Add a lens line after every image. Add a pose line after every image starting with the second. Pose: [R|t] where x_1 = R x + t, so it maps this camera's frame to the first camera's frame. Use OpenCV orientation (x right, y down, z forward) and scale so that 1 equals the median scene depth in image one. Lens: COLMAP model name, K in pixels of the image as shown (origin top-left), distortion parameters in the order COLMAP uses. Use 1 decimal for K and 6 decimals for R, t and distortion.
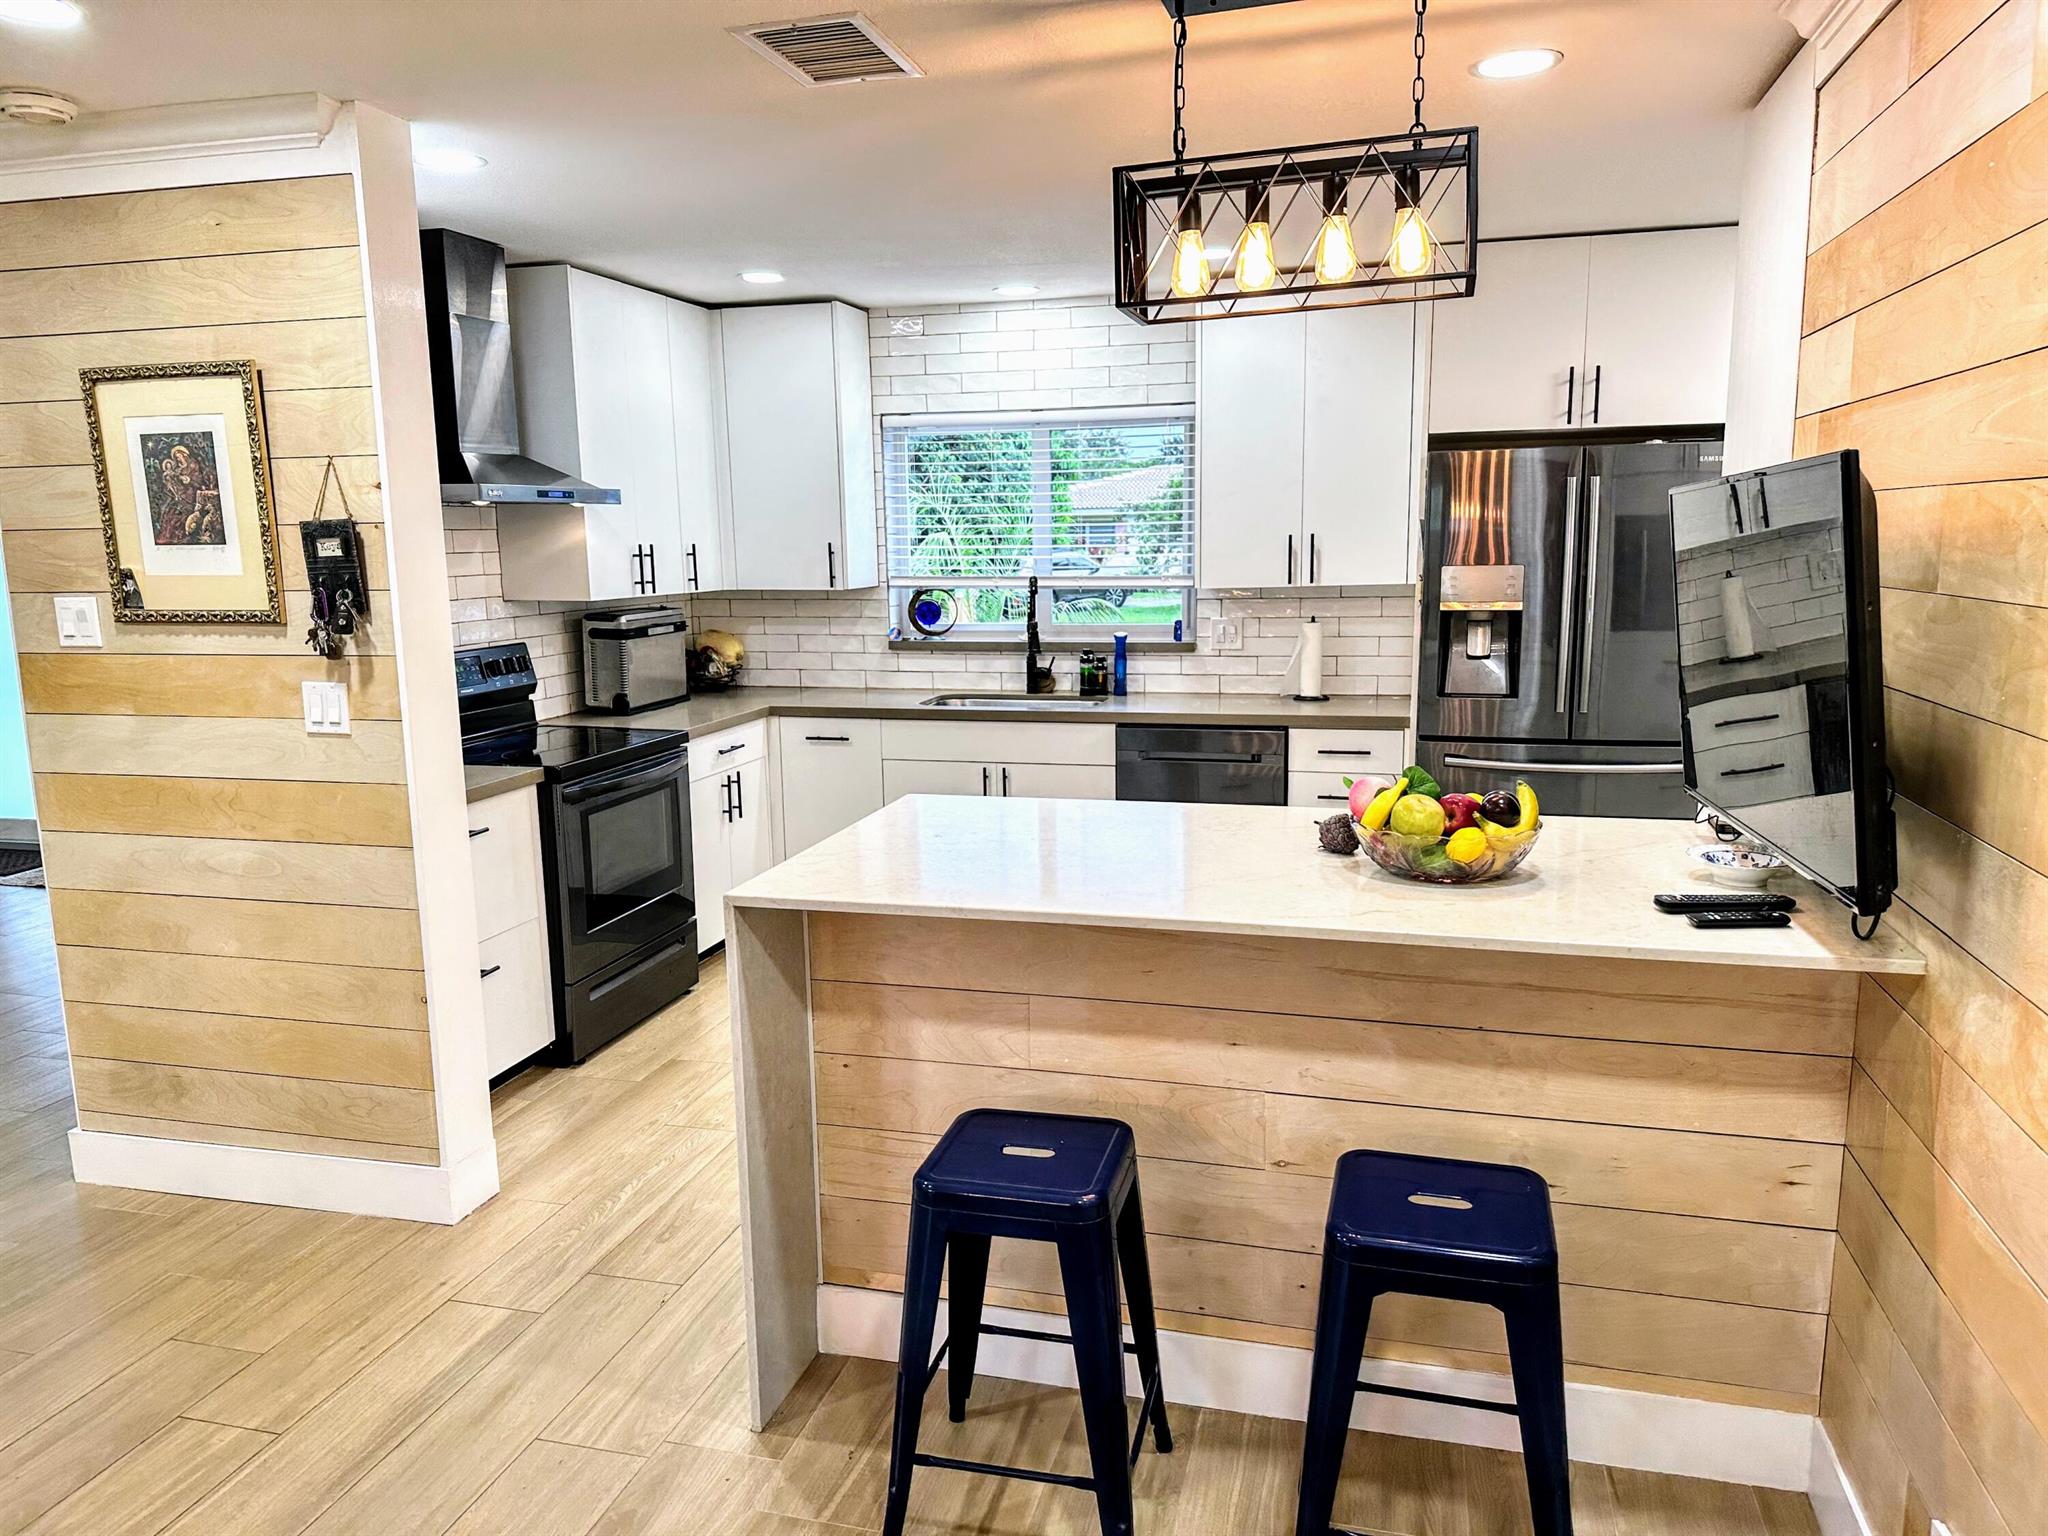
lens RADIAL K [[1449.0, 0, 1017.9], [0, 1449.0, 776.3], [0, 0, 1]] dist [0.034701, -0.017758]
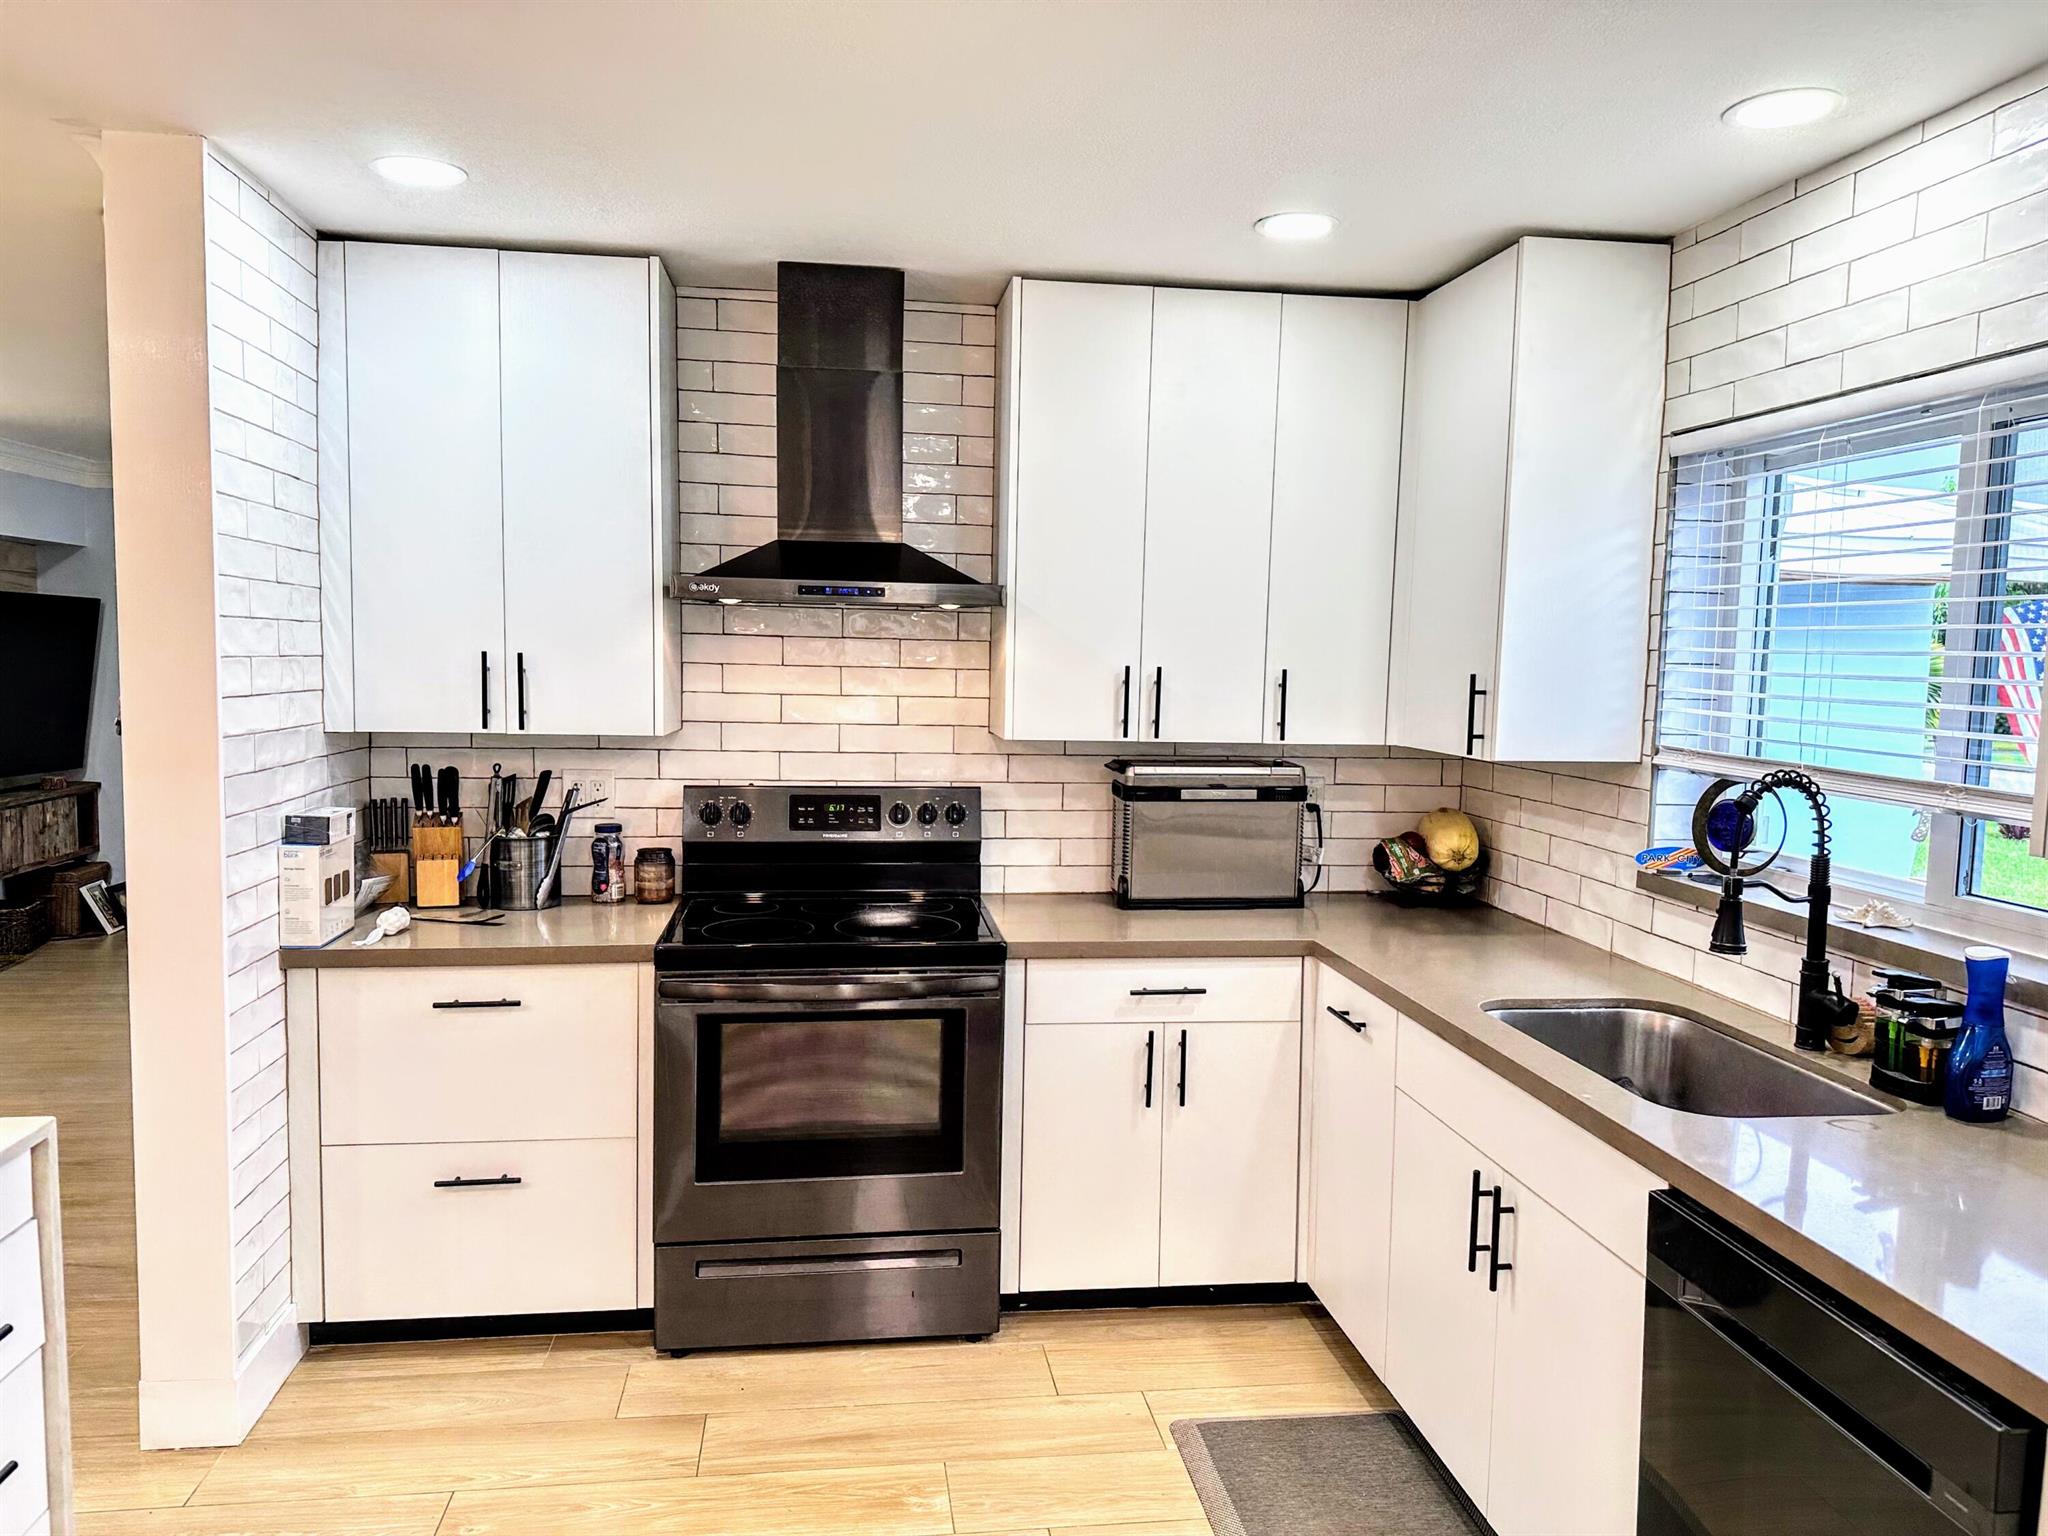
lens RADIAL K [[1449.0, 0, 1017.9], [0, 1449.0, 753.7], [0, 0, 1]] dist [0.034701, -0.017758]
pose [[0.377271, 0.084985, -0.922195, 0.316239], [-0.179113, 0.983675, 0.017375, -0.109583], [0.908617, 0.158622, 0.386334, 0.631374]]
